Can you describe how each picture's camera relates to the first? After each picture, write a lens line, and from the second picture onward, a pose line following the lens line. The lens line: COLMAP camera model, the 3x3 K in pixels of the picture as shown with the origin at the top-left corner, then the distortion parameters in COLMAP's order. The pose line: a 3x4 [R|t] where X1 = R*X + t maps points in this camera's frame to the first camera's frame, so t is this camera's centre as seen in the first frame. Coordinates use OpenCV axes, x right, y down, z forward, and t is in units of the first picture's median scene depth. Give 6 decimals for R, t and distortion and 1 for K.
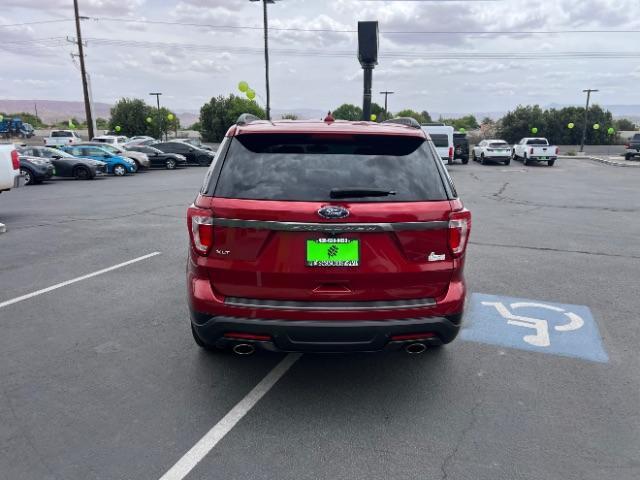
lens RADIAL K [[483.1, 0, 325.3], [0, 483.1, 242.4], [0, 0, 1]] dist [0.061836, -0.069734]
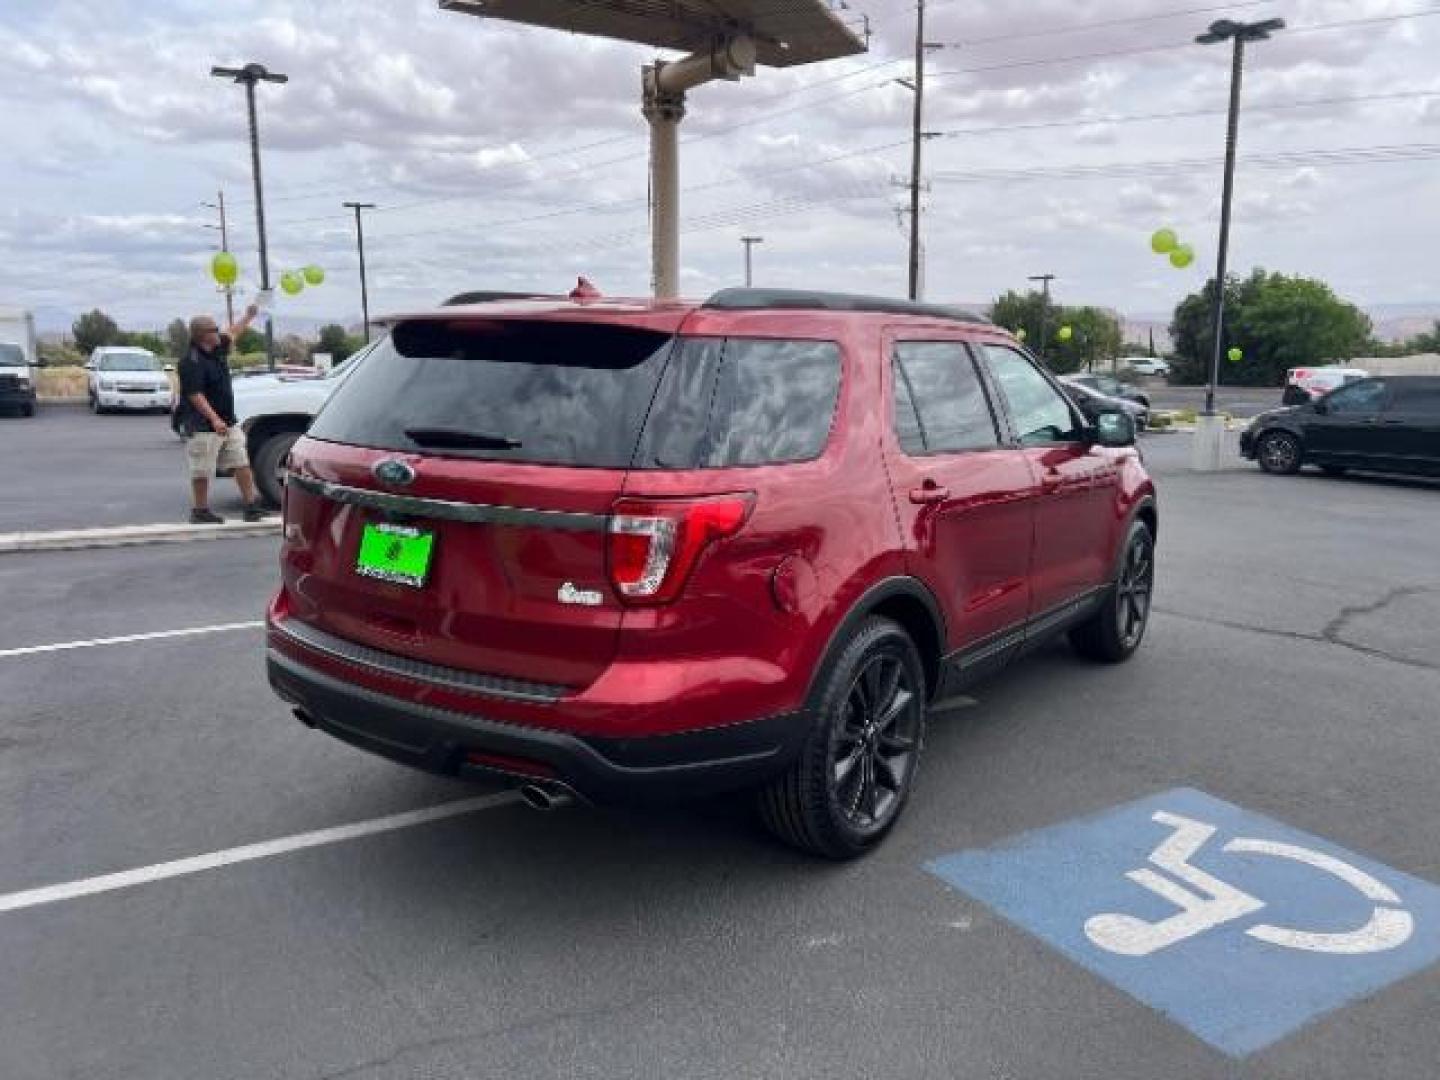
lens RADIAL K [[1087.0, 0, 709.7], [0, 1087.0, 543.9], [0, 0, 1]] dist [0.061836, -0.069734]
pose [[0.781710, 0.104385, -0.614845, 0.073031], [-0.140616, 0.990006, -0.010700, -0.001731], [0.607583, 0.094821, 0.788576, 0.023585]]
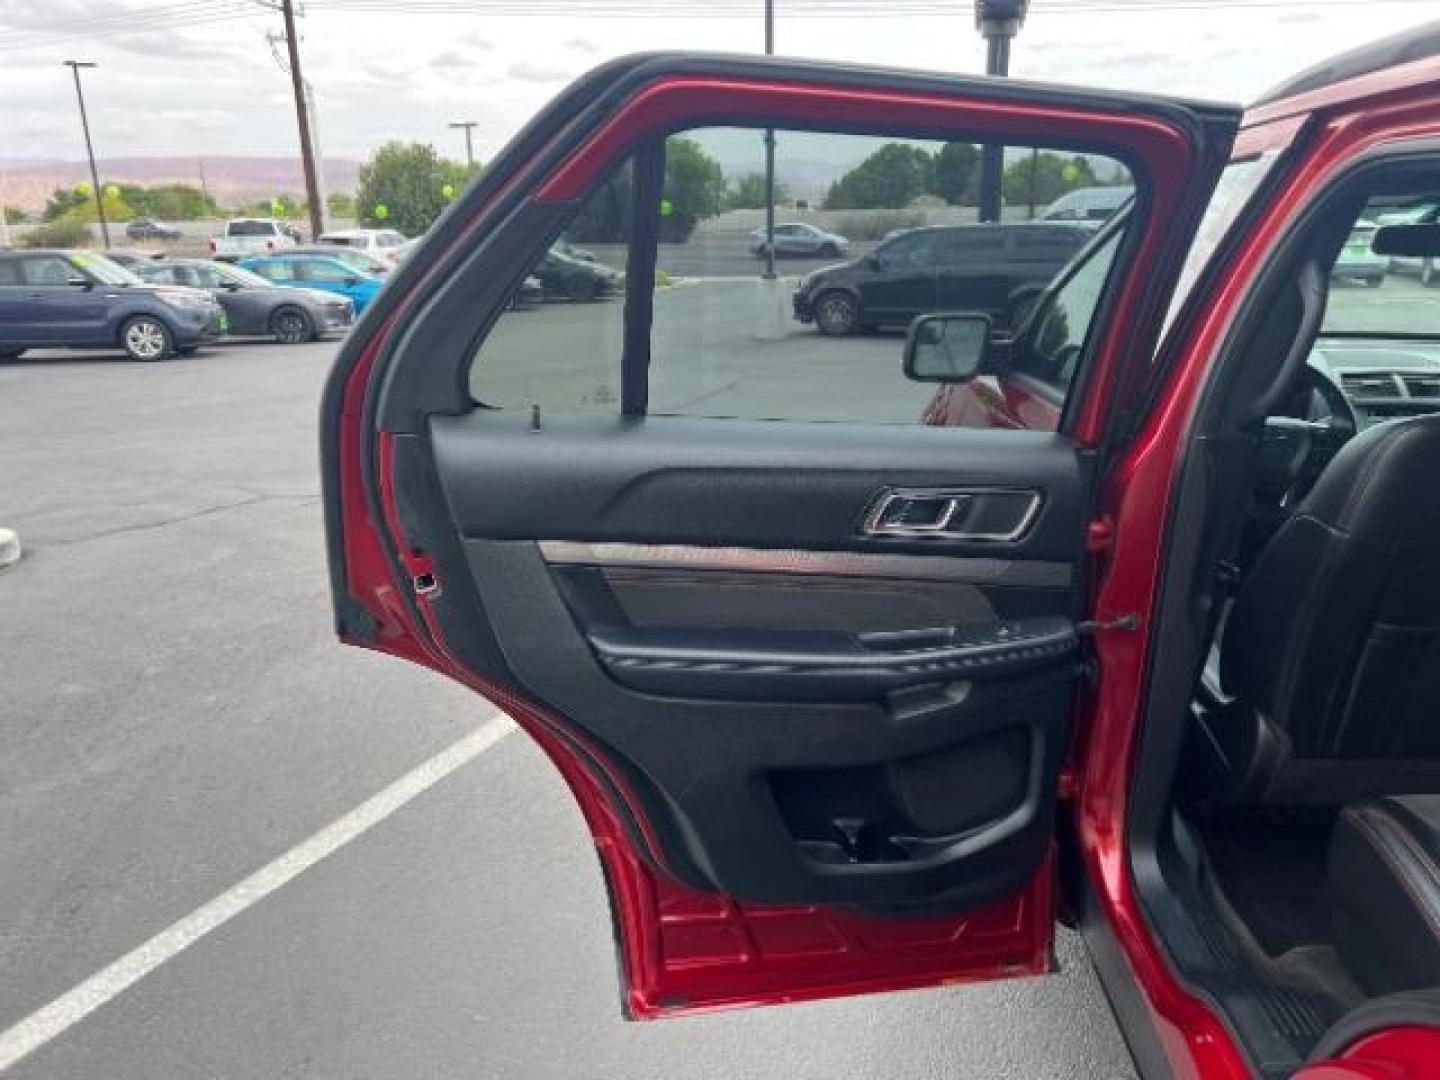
lens RADIAL K [[1087.0, 0, 713.1], [0, 1087.0, 523.4], [0, 0, 1]] dist [0.061836, -0.069734]
pose [[0.994350, 0.008505, -0.105811, -0.038757], [-0.003031, 0.998653, 0.051789, -0.017615], [0.106109, -0.051175, 0.993037, 0.088423]]
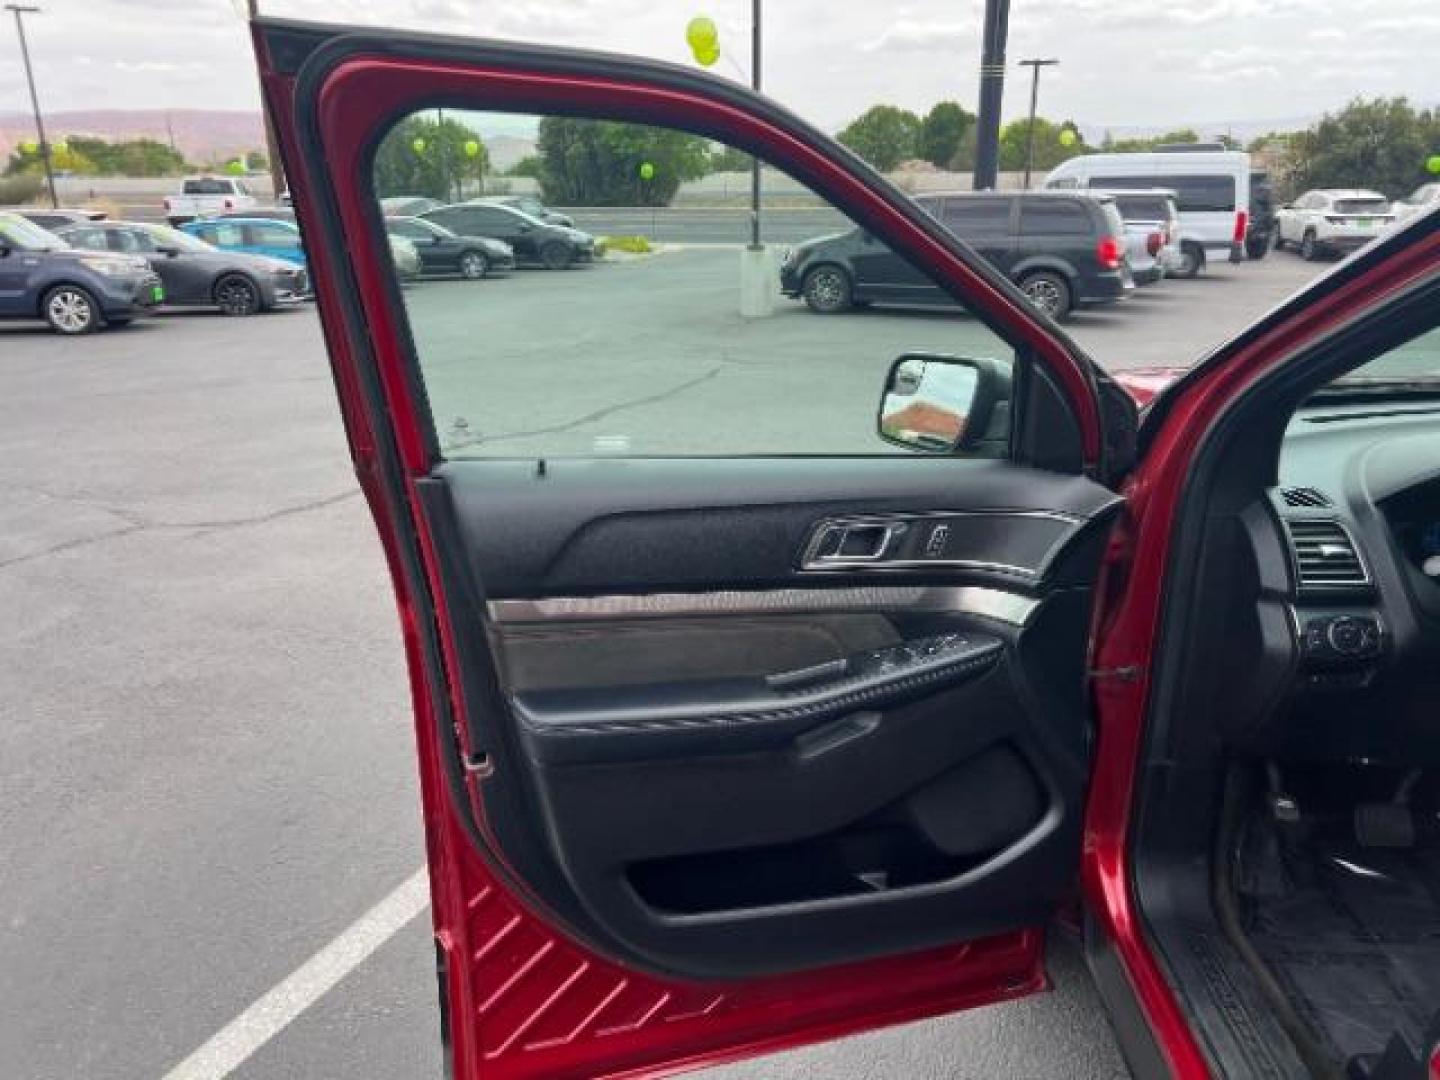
lens RADIAL K [[1087.0, 0, 727.2], [0, 1087.0, 537.4], [0, 0, 1]] dist [0.061836, -0.069734]
pose [[0.996855, 0.015098, -0.077798, -0.040701], [-0.007718, 0.995514, 0.094304, -0.025434], [0.078873, -0.093407, 0.992499, 0.119035]]
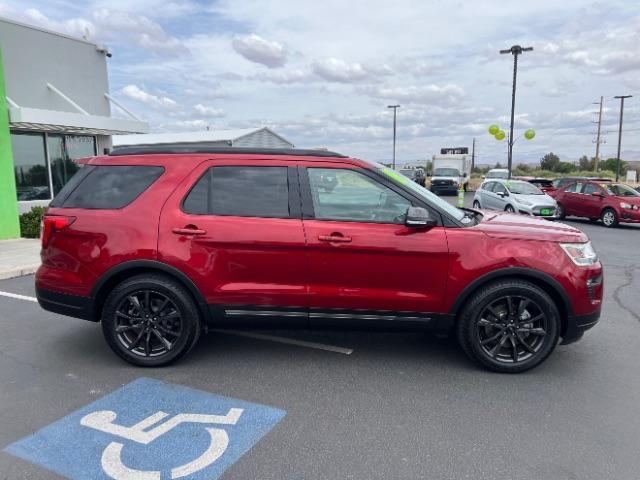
lens RADIAL K [[483.1, 0, 318.4], [0, 483.1, 238.9], [0, 0, 1]] dist [0.061836, -0.069734]
pose [[-0.068756, 0.134963, -0.988462, 0.128891], [-0.227794, 0.962509, 0.147264, -0.030453], [0.971279, 0.235291, -0.035434, 0.146557]]
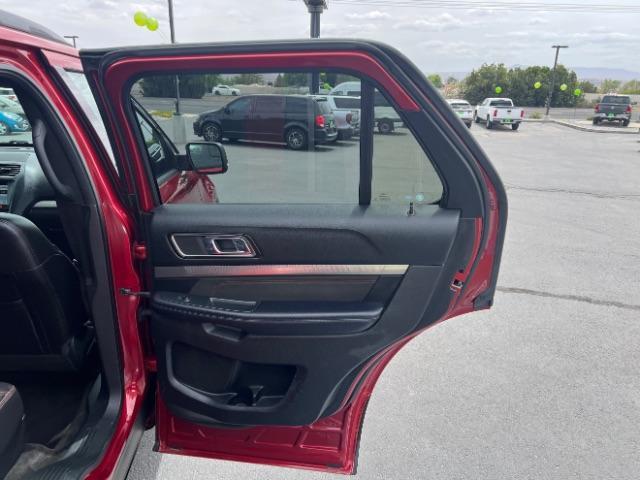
lens RADIAL K [[483.1, 0, 322.3], [0, 483.1, 239.2], [0, 0, 1]] dist [0.061836, -0.069734]
pose [[0.997732, -0.000001, 0.067306, 0.037984], [-0.005112, 0.997111, 0.075787, -0.018668], [-0.067112, -0.075959, 0.994850, 0.093208]]
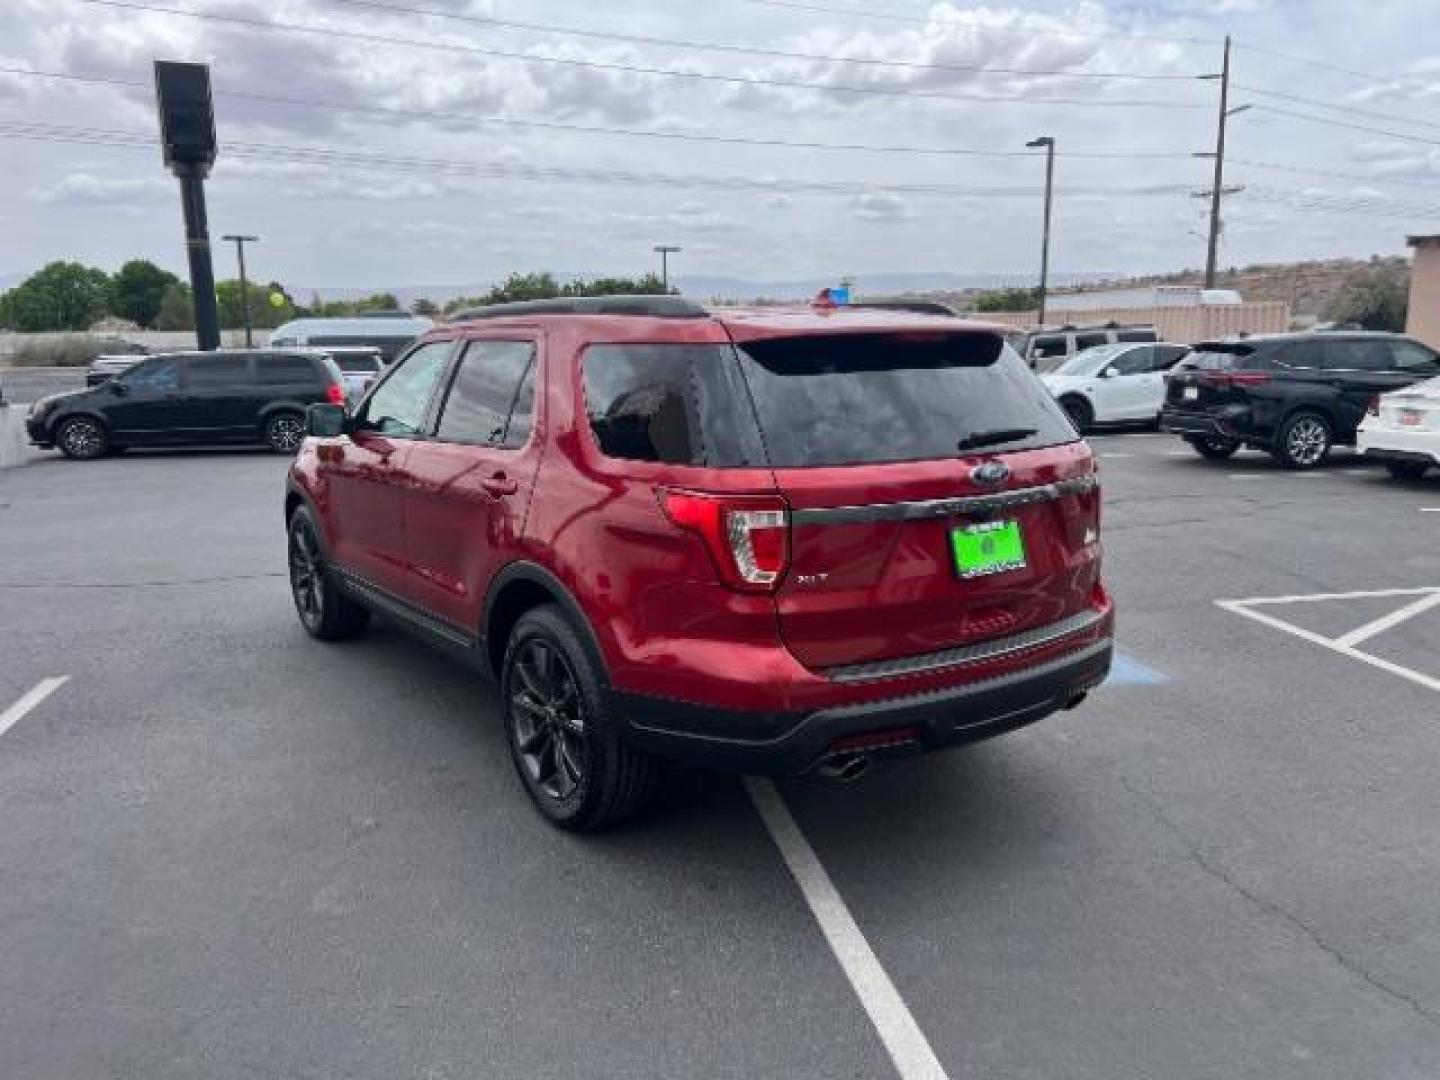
lens RADIAL K [[1087.0, 0, 731.1], [0, 1087.0, 540.5], [0, 0, 1]] dist [0.061836, -0.069734]
pose [[0.830941, -0.123165, 0.542556, -0.067340], [0.141118, 0.989955, 0.008601, -0.002945], [-0.538165, 0.069417, 0.839976, 0.009837]]
